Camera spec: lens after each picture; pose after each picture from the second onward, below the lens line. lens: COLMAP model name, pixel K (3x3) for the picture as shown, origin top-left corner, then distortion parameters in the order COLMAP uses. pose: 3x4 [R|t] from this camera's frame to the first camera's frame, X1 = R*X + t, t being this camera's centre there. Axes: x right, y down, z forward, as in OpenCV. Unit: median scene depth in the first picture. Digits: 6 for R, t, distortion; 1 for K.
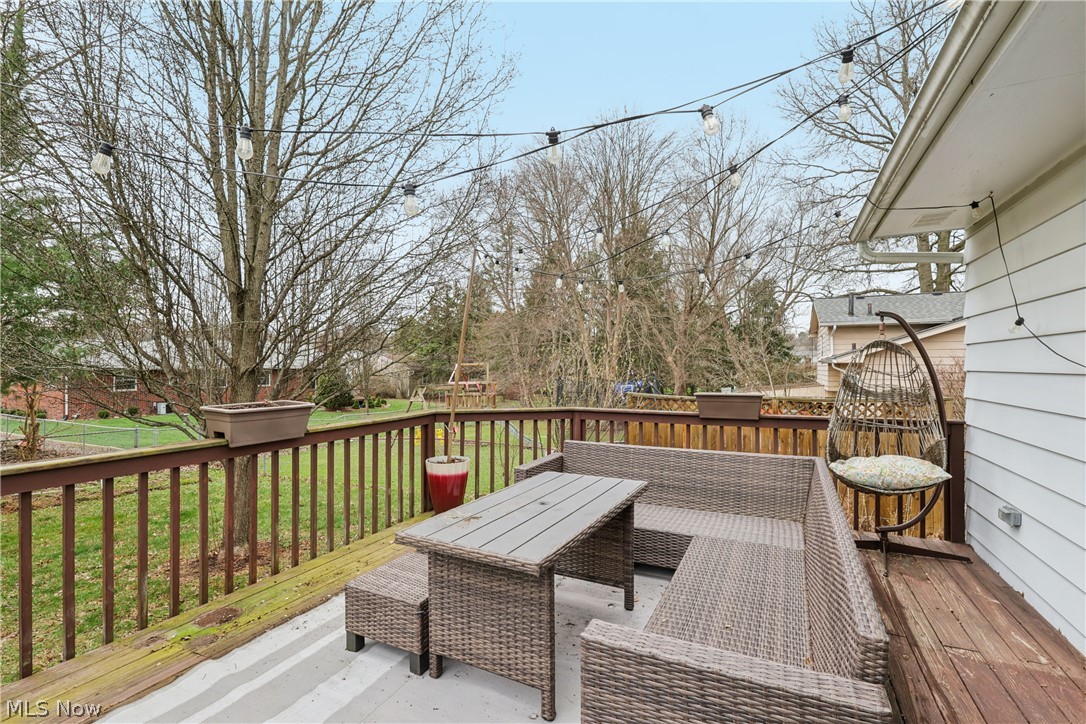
lens RADIAL K [[500.3, 0, 539.8], [0, 500.3, 362.5], [0, 0, 1]] dist [-0.000411, -0.000026]
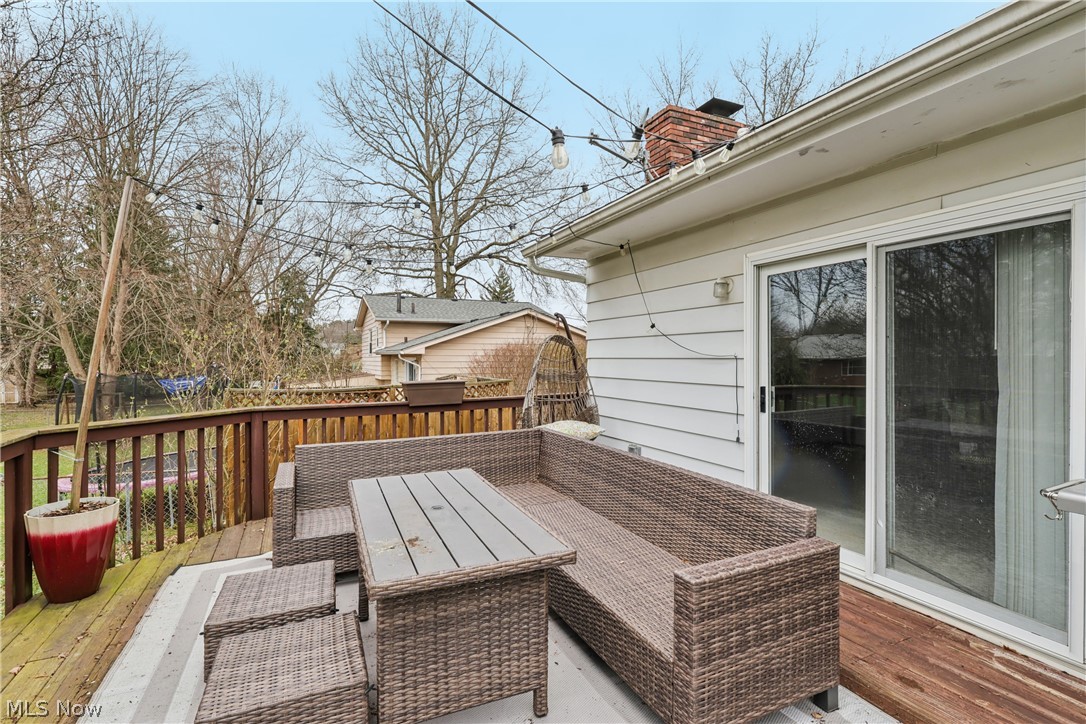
lens RADIAL K [[500.3, 0, 539.8], [0, 500.3, 362.5], [0, 0, 1]] dist [-0.000411, -0.000026]
pose [[0.623665, -0.012759, 0.781587, -0.072080], [0.000211, 0.999869, 0.016154, 0.001323], [-0.781691, -0.009910, 0.623587, 0.039325]]
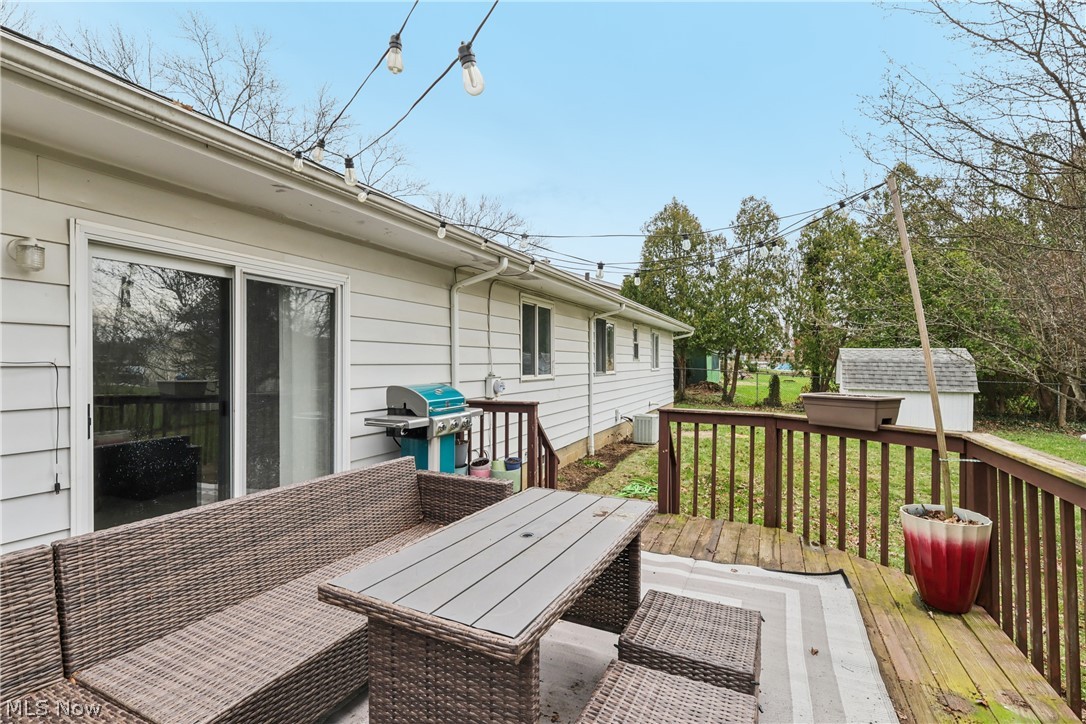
lens RADIAL K [[500.3, 0, 539.8], [0, 500.3, 362.5], [0, 0, 1]] dist [-0.000411, -0.000026]
pose [[-0.999936, 0.000884, -0.011307, -0.000531], [0.000955, 0.999980, -0.006281, 0.002697], [0.011301, -0.006291, -0.999916, 0.224734]]
